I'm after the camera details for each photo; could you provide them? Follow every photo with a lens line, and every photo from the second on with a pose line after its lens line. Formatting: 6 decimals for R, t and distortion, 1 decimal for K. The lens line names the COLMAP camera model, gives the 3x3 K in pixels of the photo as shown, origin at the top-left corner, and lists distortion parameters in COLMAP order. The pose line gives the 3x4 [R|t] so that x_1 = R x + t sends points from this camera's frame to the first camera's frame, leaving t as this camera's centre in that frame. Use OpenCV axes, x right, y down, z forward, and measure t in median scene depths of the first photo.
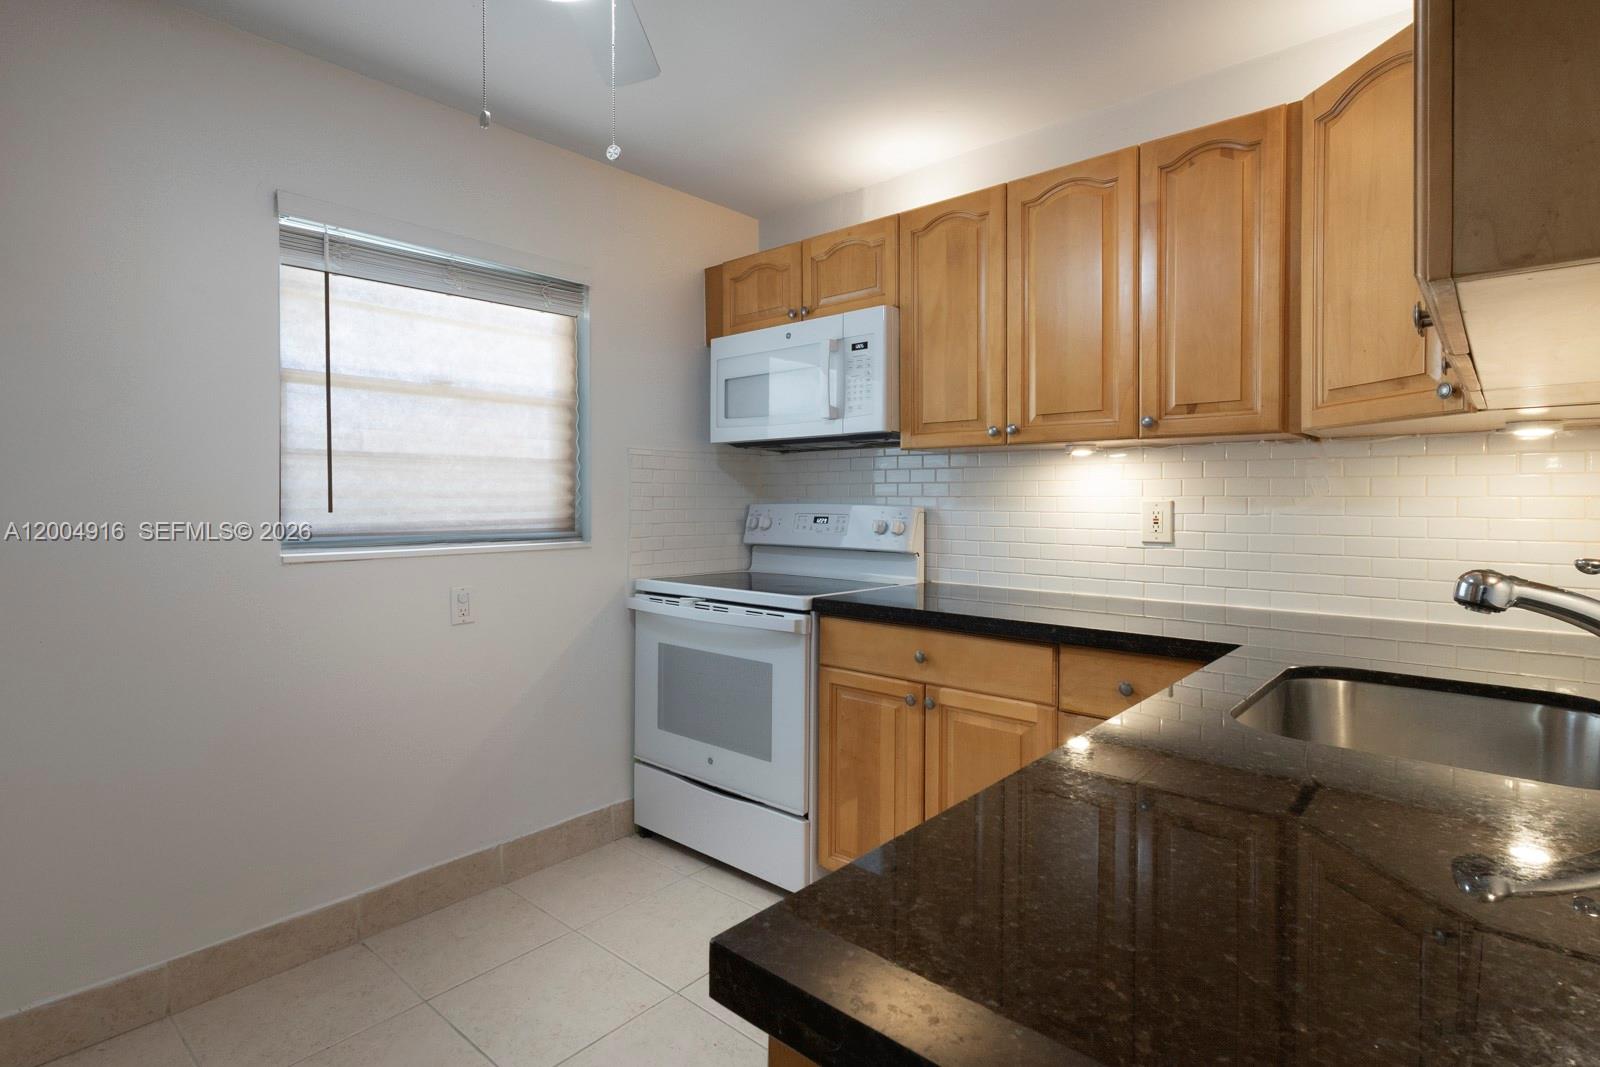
lens RADIAL K [[807.5, 0, 802.0], [0, 807.5, 521.2], [0, 0, 1]] dist [-0.001732, 0.003342]
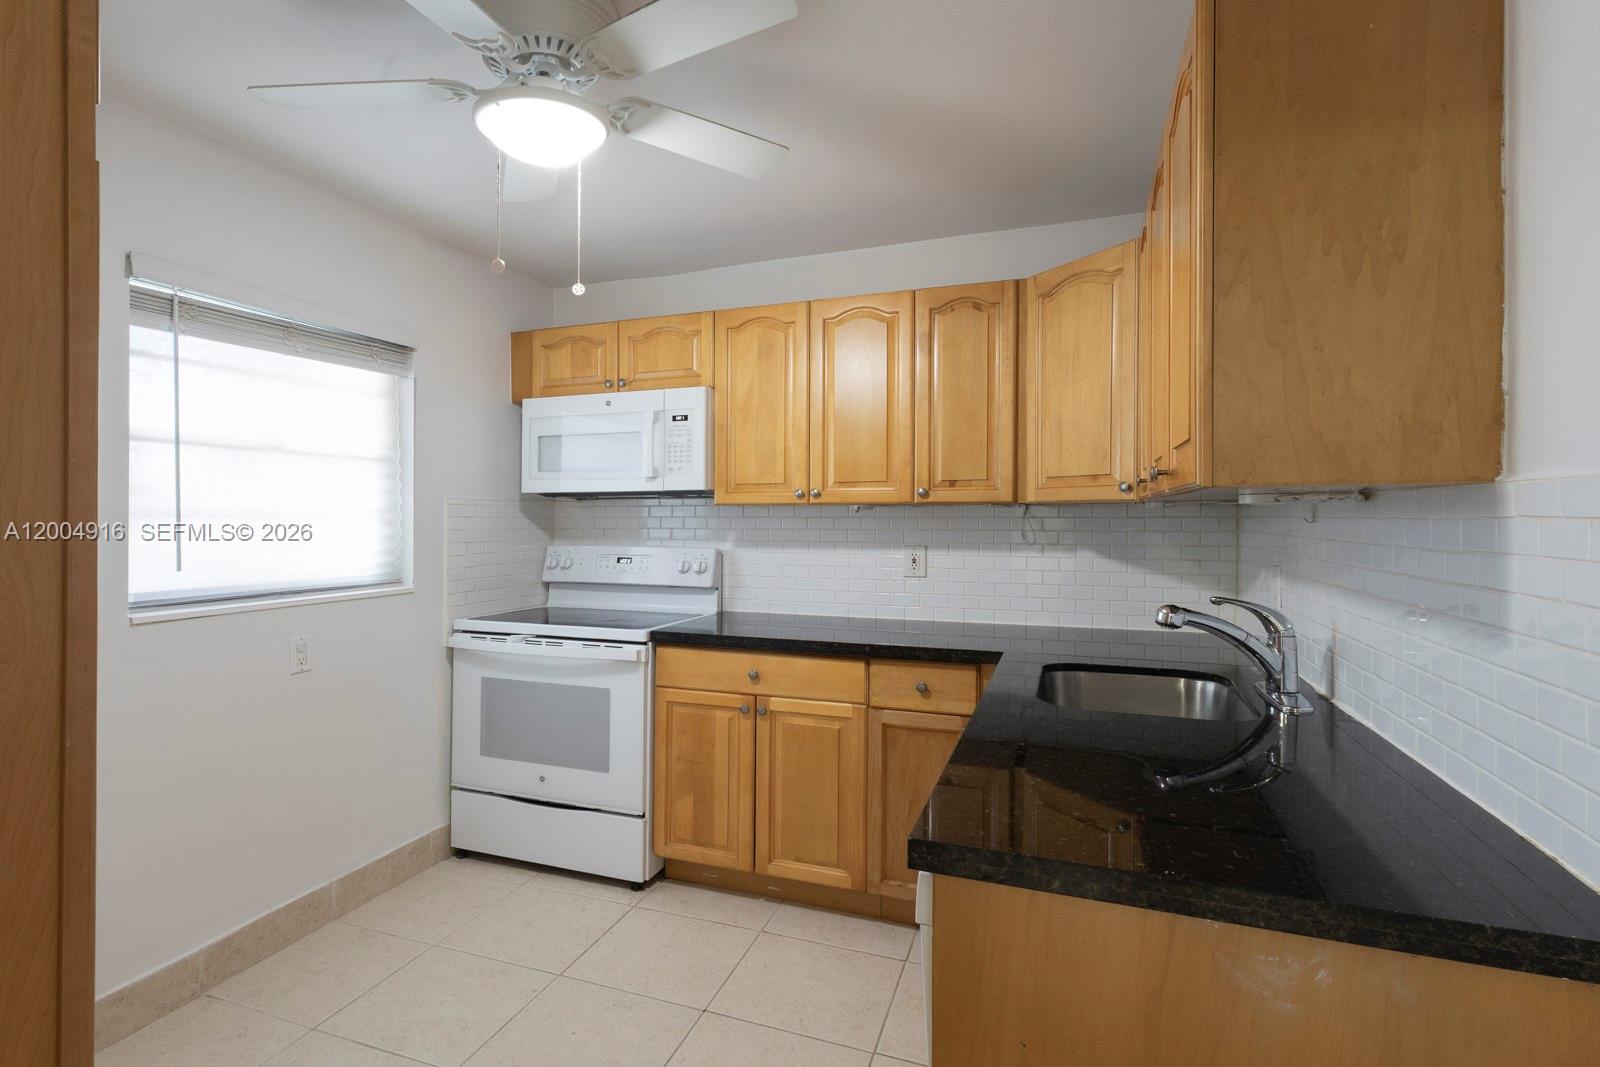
lens RADIAL K [[807.5, 0, 696.6], [0, 807.5, 543.3], [0, 0, 1]] dist [-0.001732, 0.003342]
pose [[0.955021, -0.020669, 0.295818, -0.272785], [0.018072, 0.999770, 0.011510, -0.046548], [-0.295988, -0.005646, 0.955175, -0.156170]]
